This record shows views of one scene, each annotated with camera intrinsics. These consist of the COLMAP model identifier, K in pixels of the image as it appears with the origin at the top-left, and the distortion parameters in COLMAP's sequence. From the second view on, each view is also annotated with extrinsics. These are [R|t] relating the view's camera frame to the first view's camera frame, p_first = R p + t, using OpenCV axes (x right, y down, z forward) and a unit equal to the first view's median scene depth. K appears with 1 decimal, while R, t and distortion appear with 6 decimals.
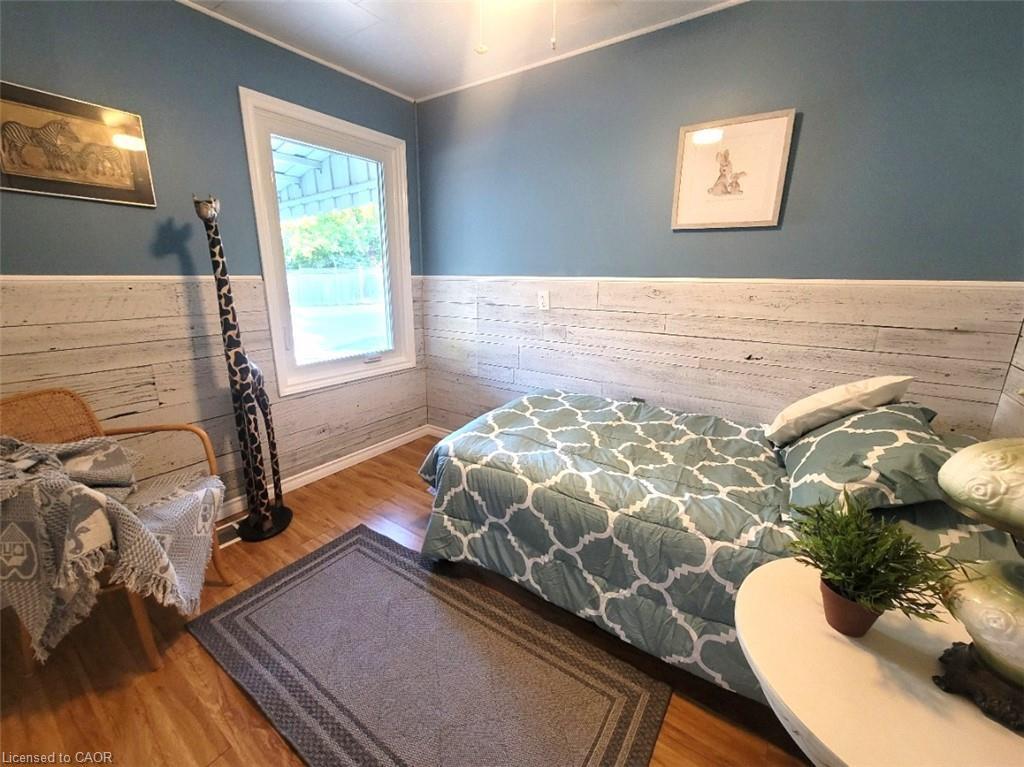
lens RADIAL K [[418.9, 0, 510.7], [0, 418.9, 384.4], [0, 0, 1]] dist [0.001003, 0.000876]
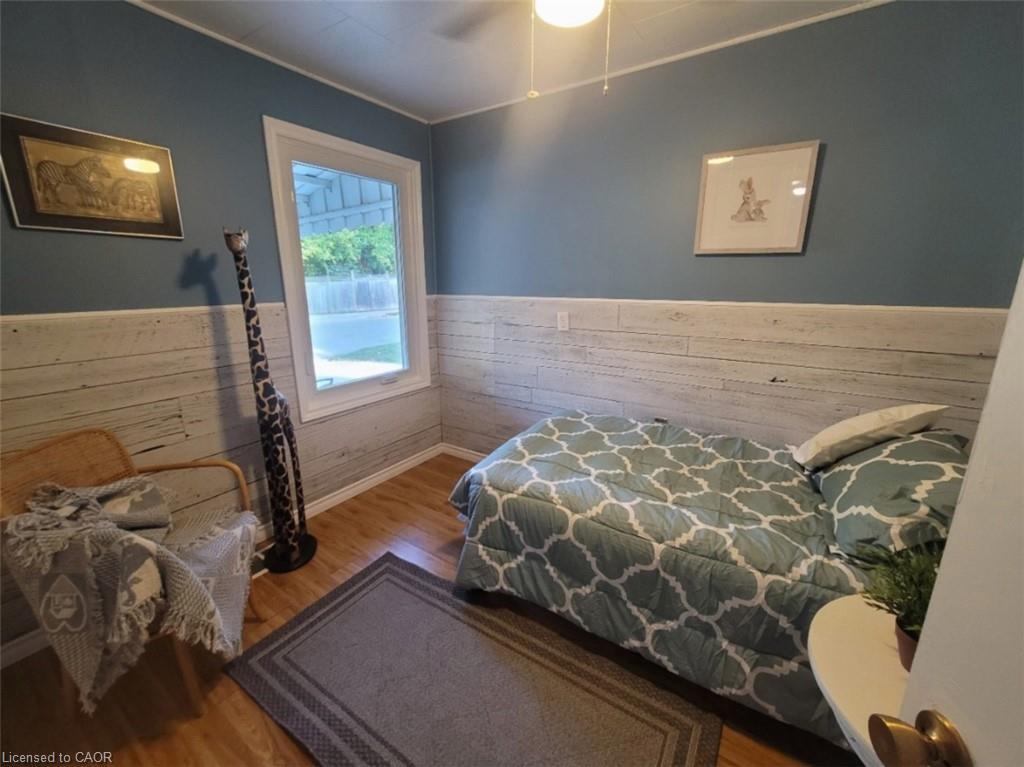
lens RADIAL K [[420.3, 0, 512.0], [0, 420.3, 383.5], [0, 0, 1]] dist [0.000839, -0.000296]
pose [[0.999683, -0.014766, 0.020391, -0.109293], [0.015032, 0.999803, -0.012964, -0.065254], [-0.020195, 0.013266, 0.999708, -0.006644]]
